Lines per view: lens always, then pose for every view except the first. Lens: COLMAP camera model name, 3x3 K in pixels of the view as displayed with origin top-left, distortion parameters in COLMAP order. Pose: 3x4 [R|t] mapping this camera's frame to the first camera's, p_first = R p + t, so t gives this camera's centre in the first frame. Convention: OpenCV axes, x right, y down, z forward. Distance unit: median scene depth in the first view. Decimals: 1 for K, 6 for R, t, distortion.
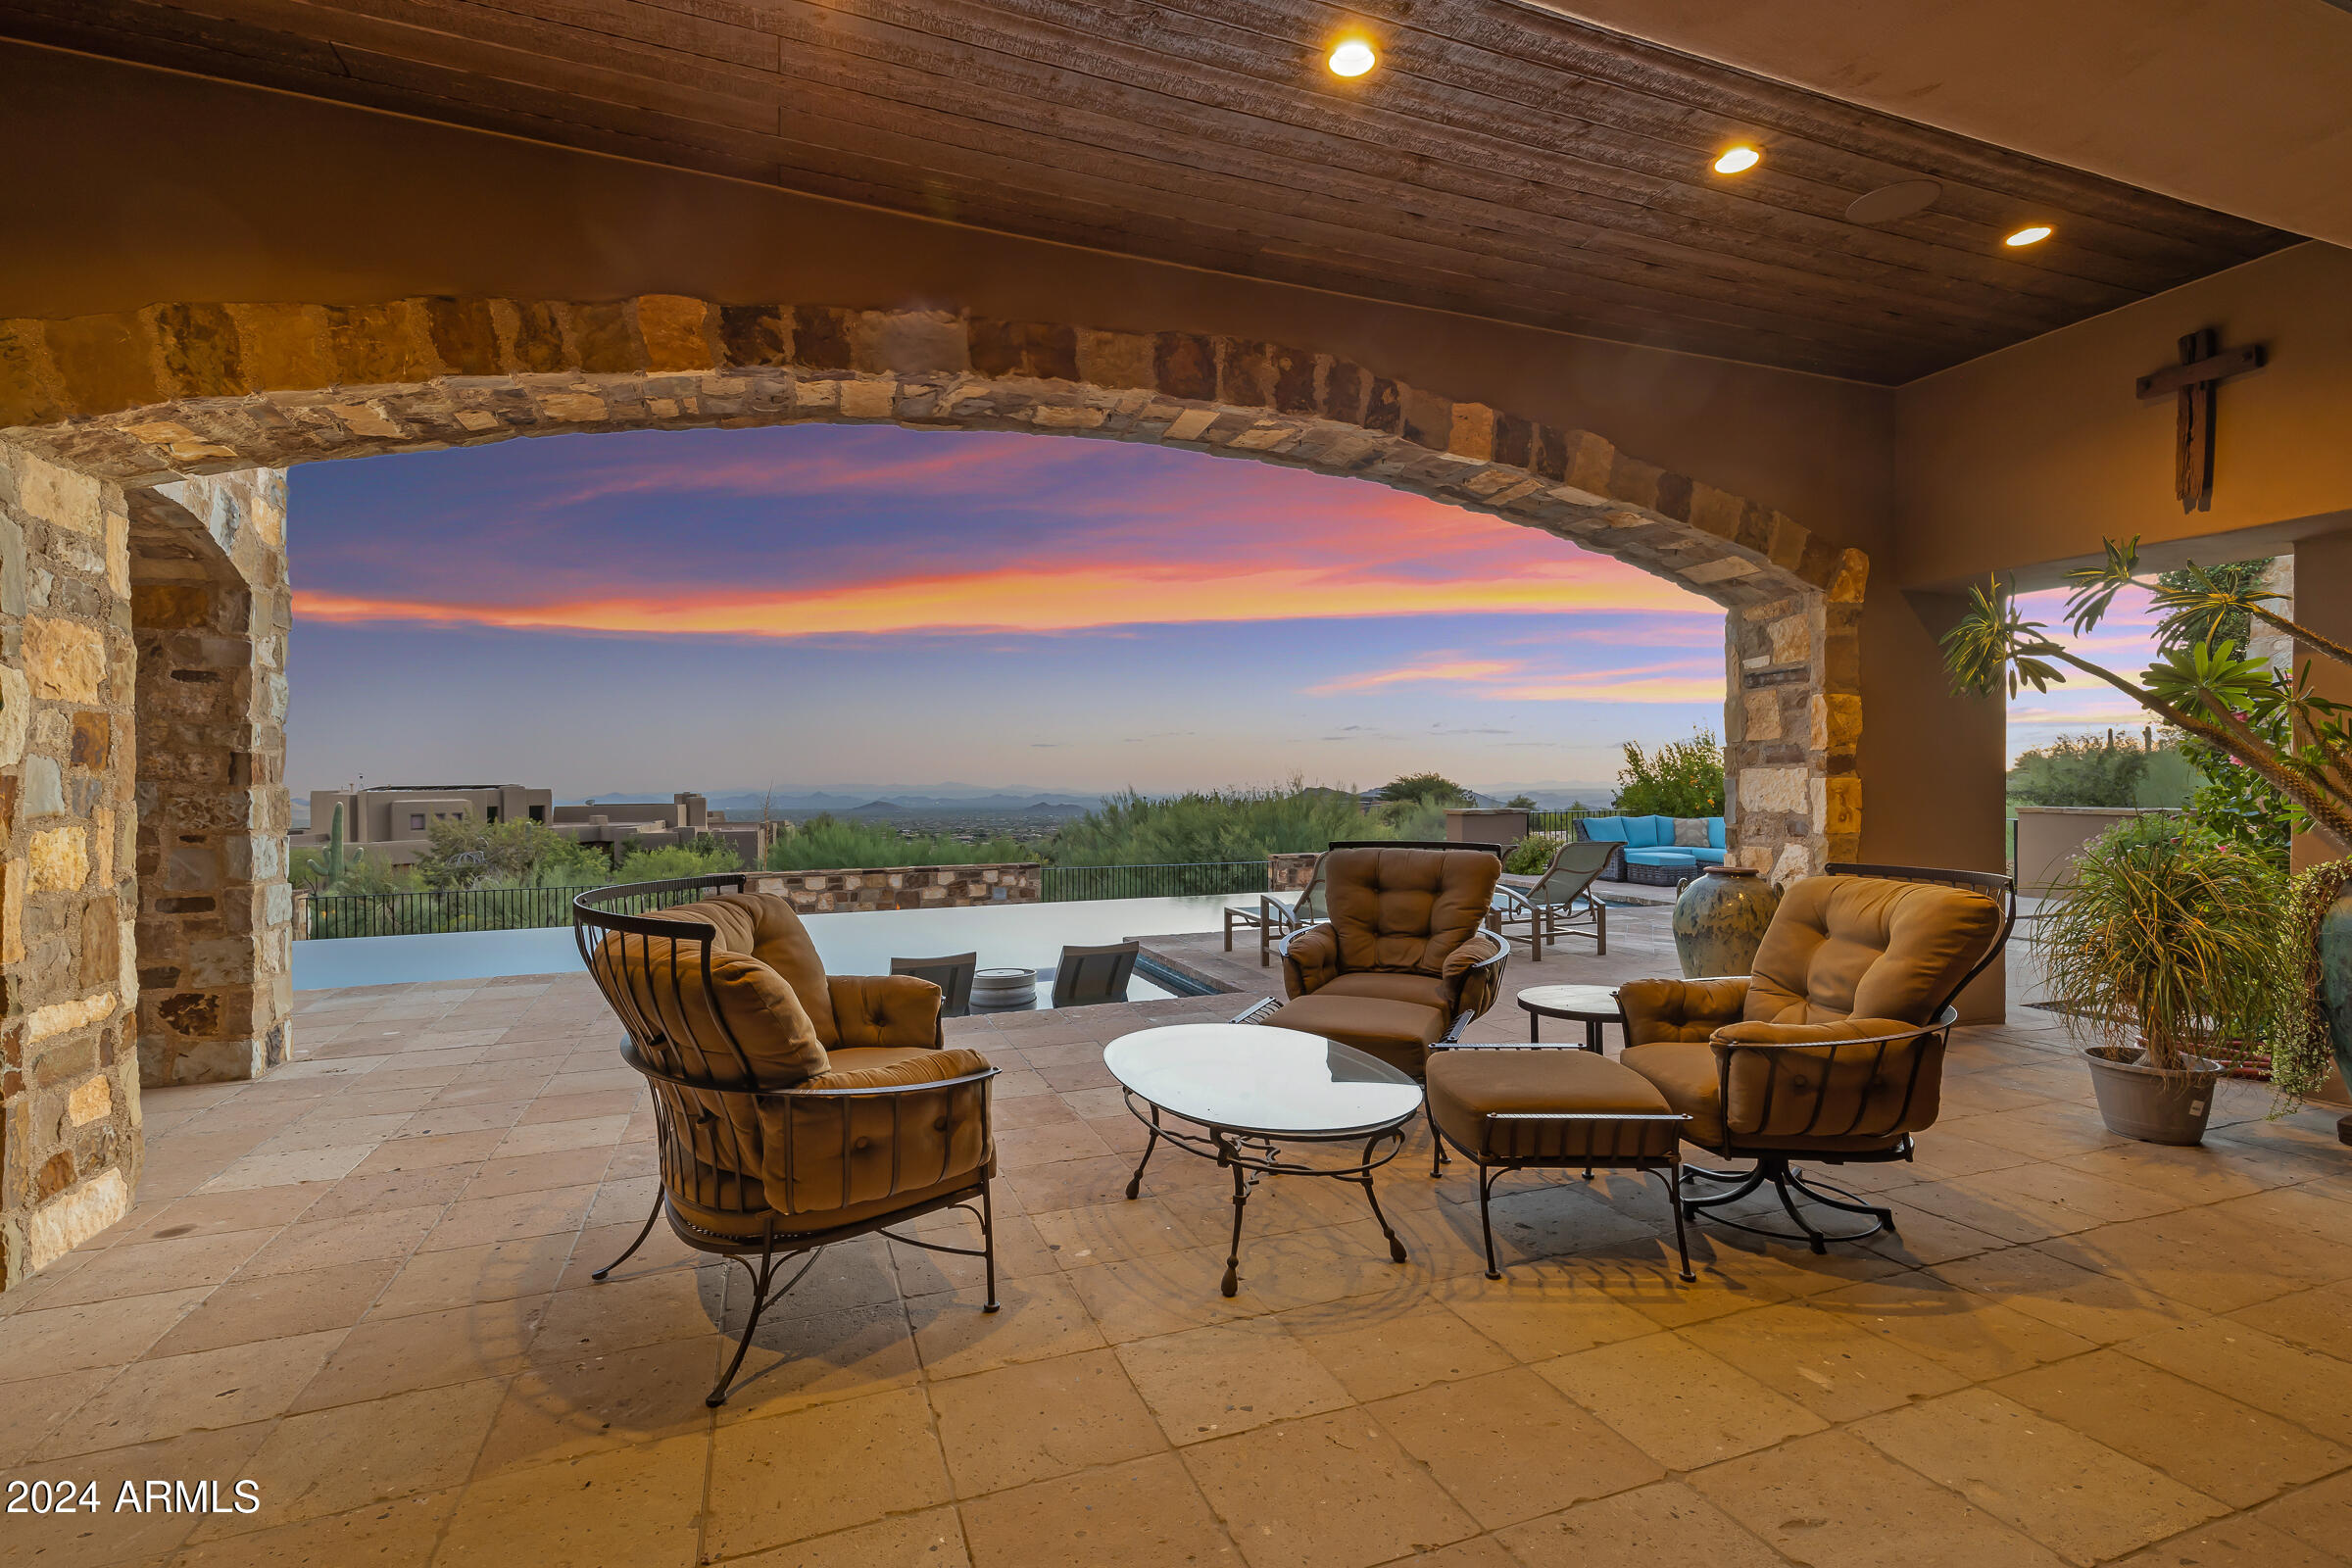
lens RADIAL K [[1058.8, 0, 1179.6], [0, 1058.8, 782.5], [0, 0, 1]] dist [0.008845, -0.001029]
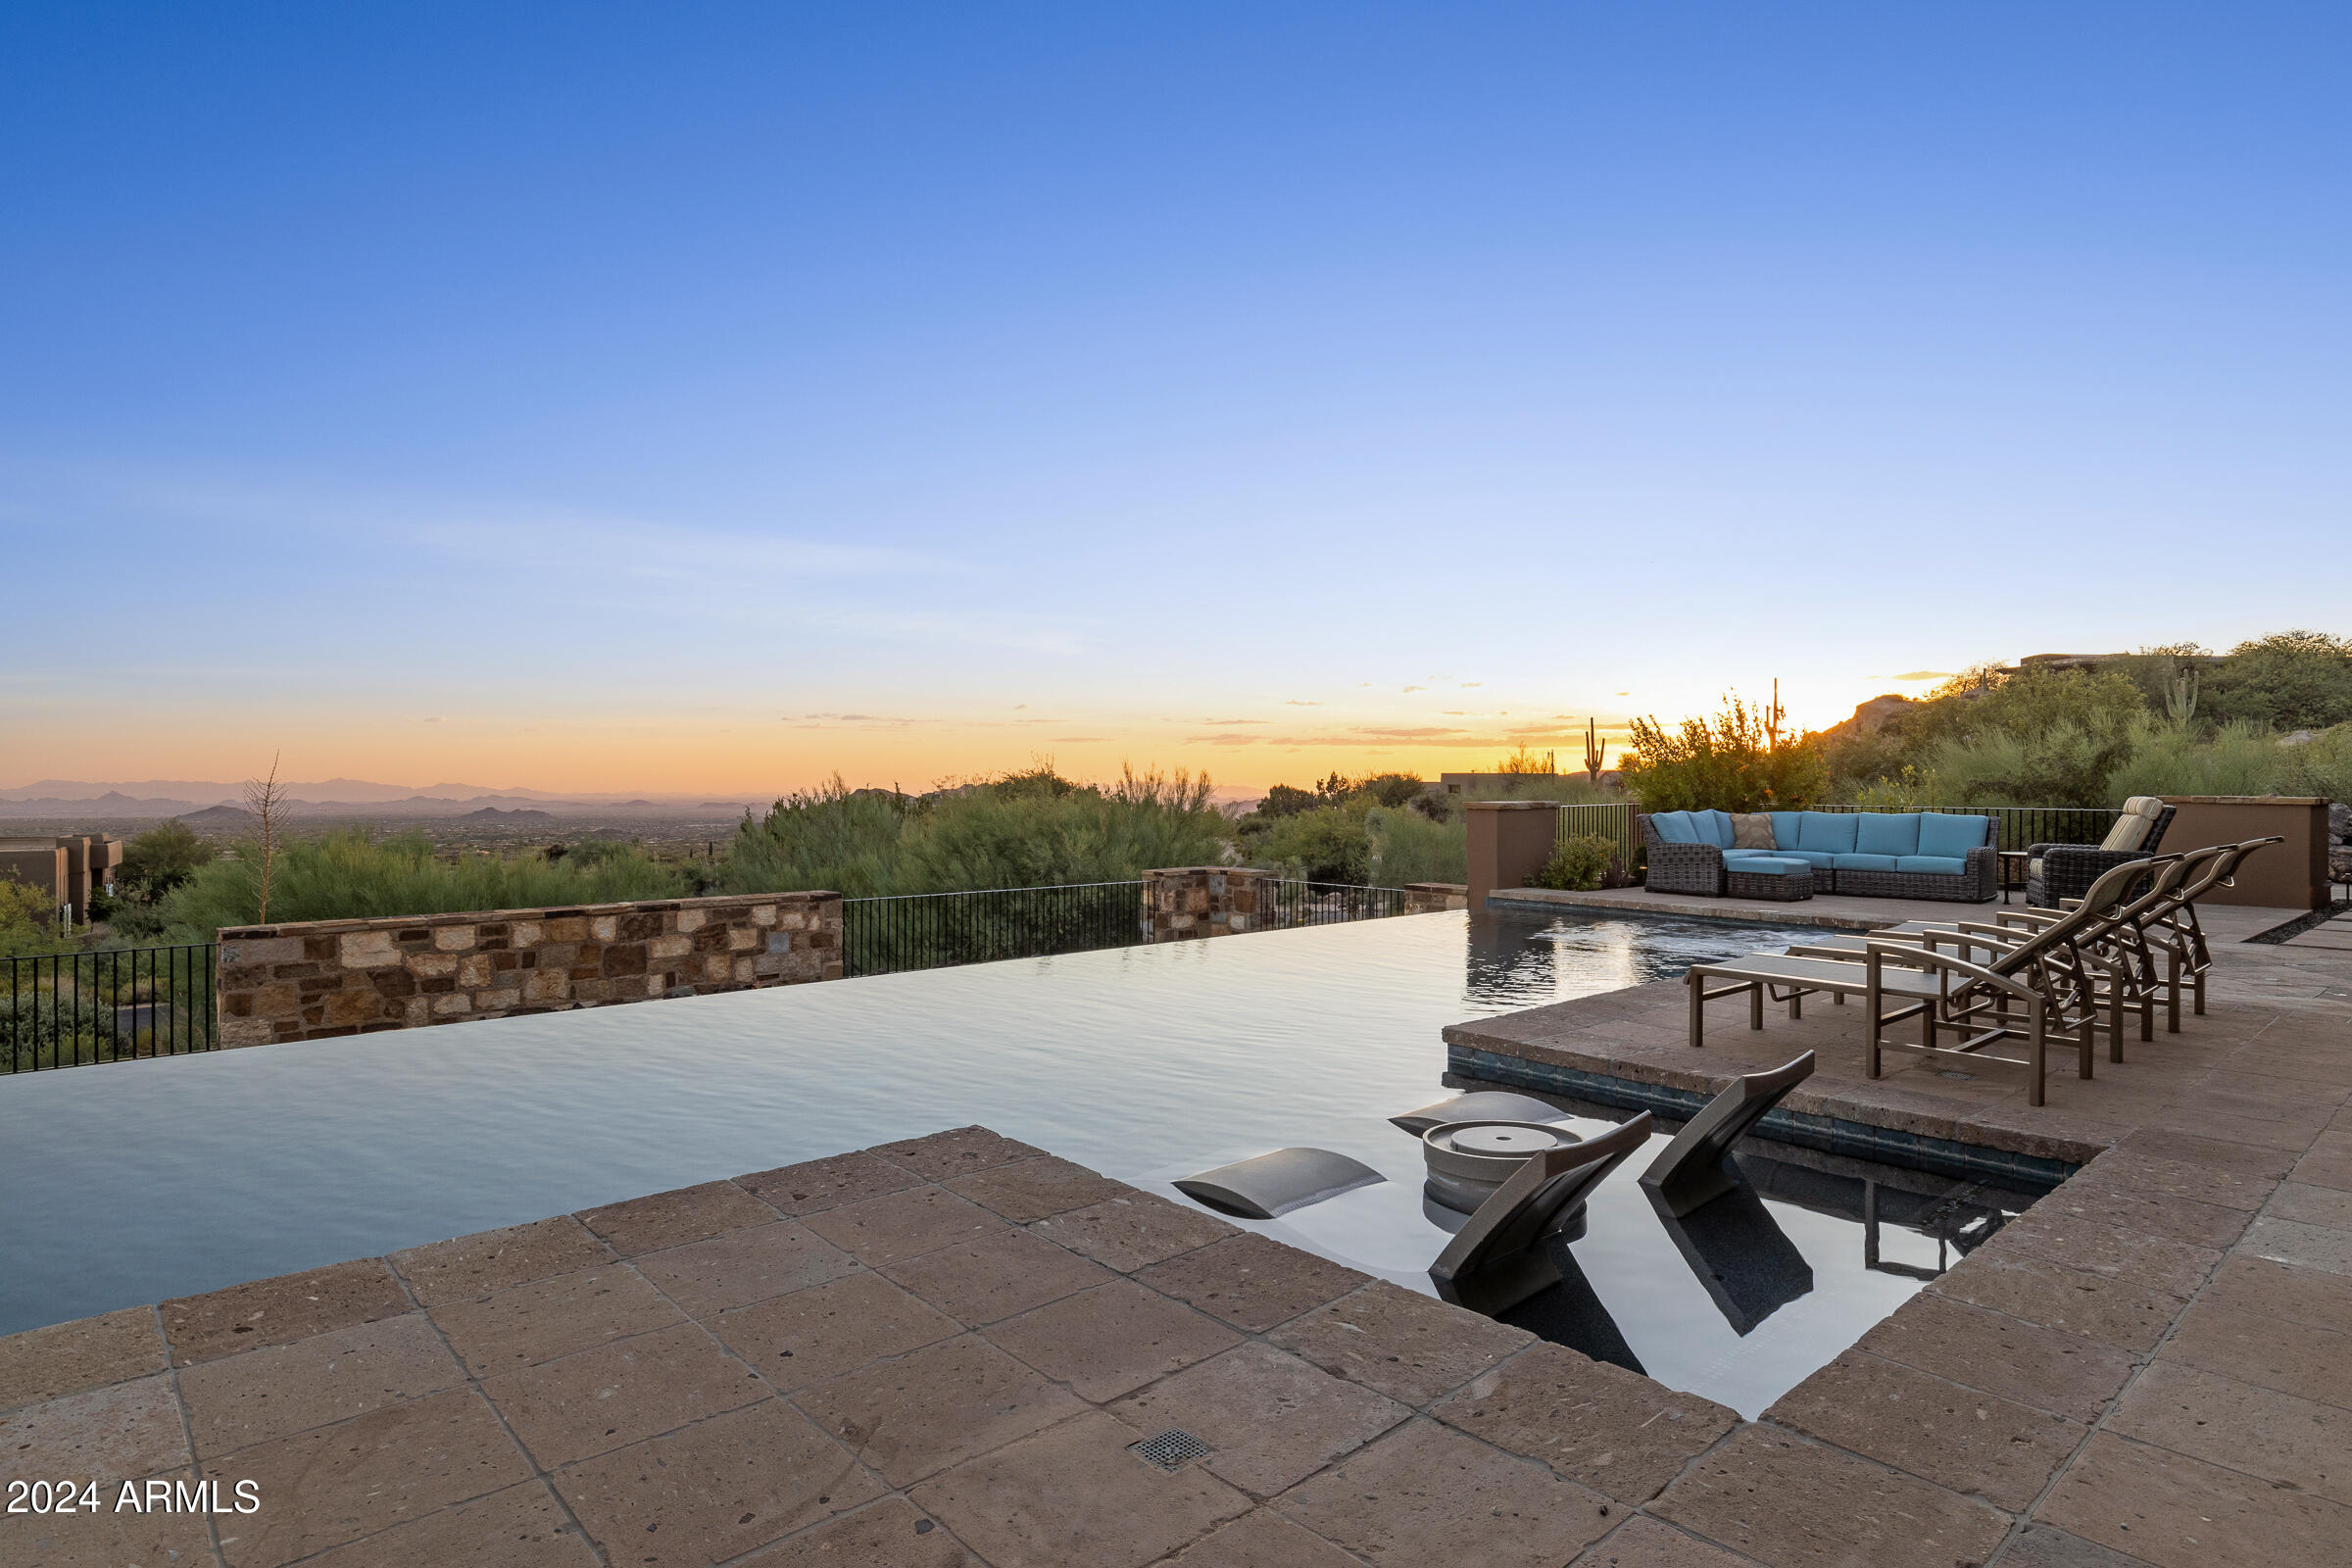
lens RADIAL K [[1285.2, 0, 1168.3], [0, 1285.2, 780.1], [0, 0, 1]] dist [0.004664, 0.001039]
pose [[0.936724, 0.005835, 0.350021, -0.224410], [-0.005071, 0.999982, -0.003099, 0.013707], [-0.350033, 0.001127, 0.936737, 0.245265]]
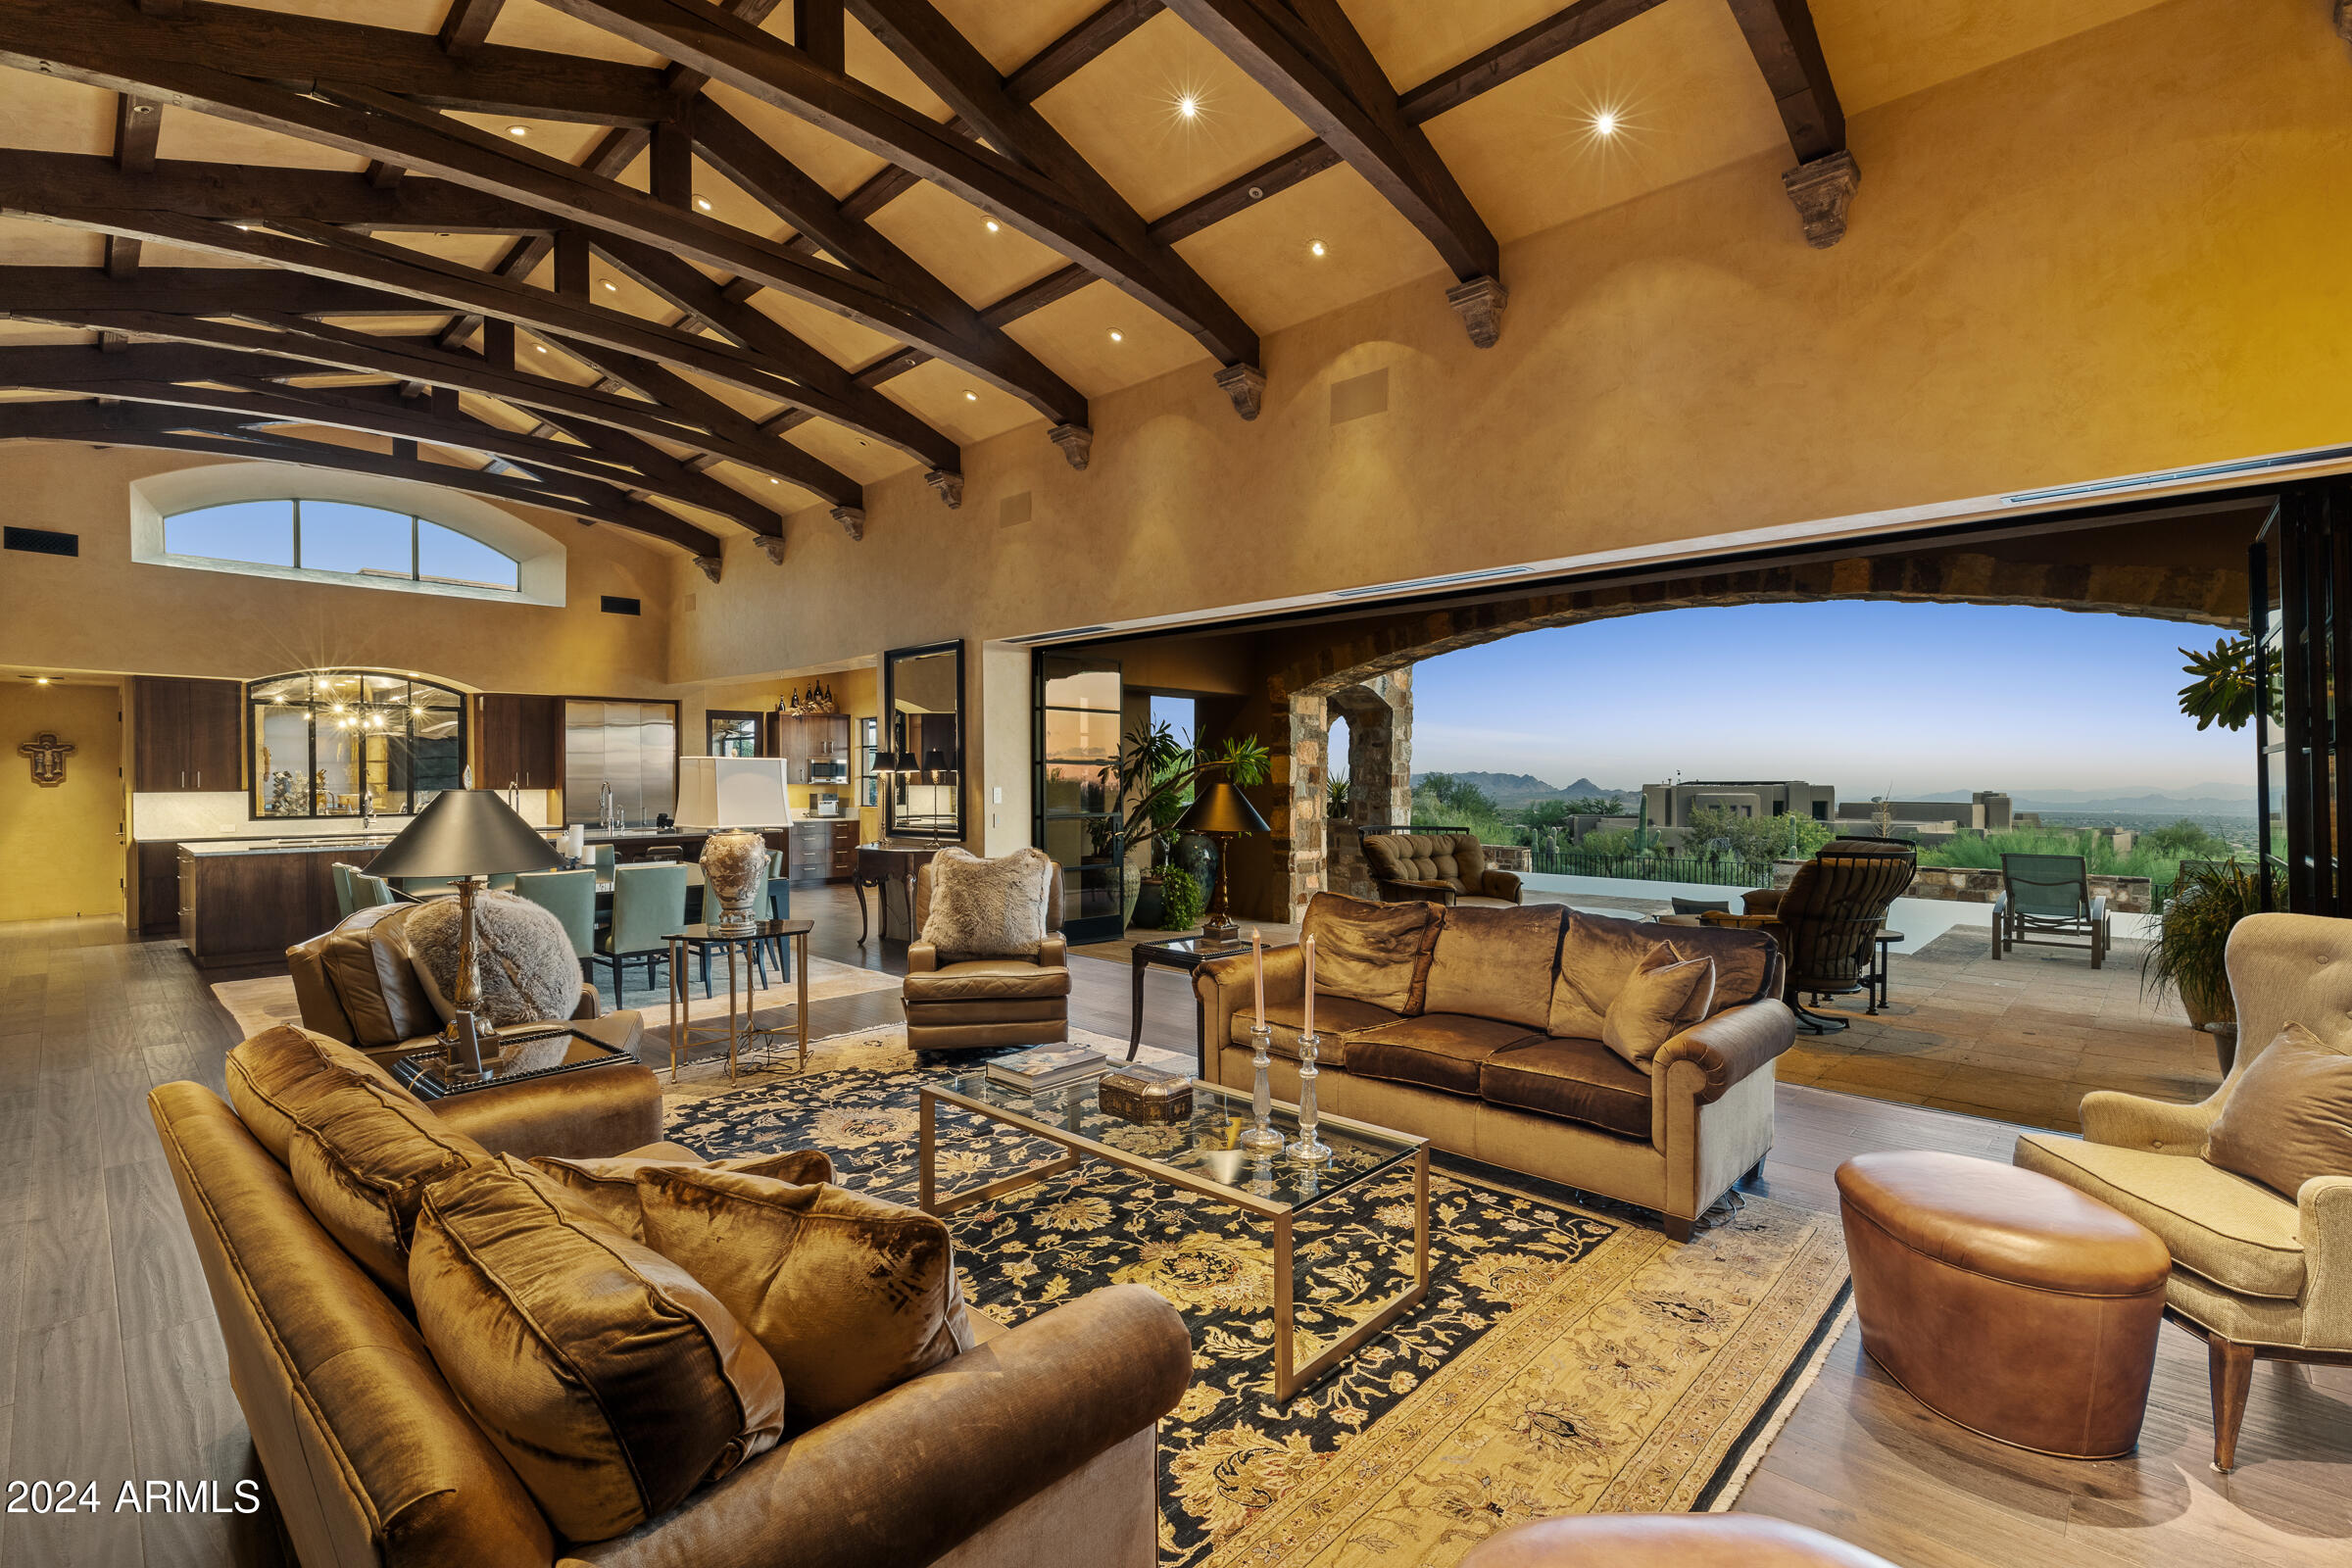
lens RADIAL K [[1058.8, 0, 1176.3], [0, 1058.8, 783.8], [0, 0, 1]] dist [0.008845, -0.001029]
pose [[0.428627, 0.013106, -0.903387, 0.352779], [-0.008001, 0.999911, 0.010711, -0.008748], [0.903446, 0.002637, 0.428693, -0.161071]]
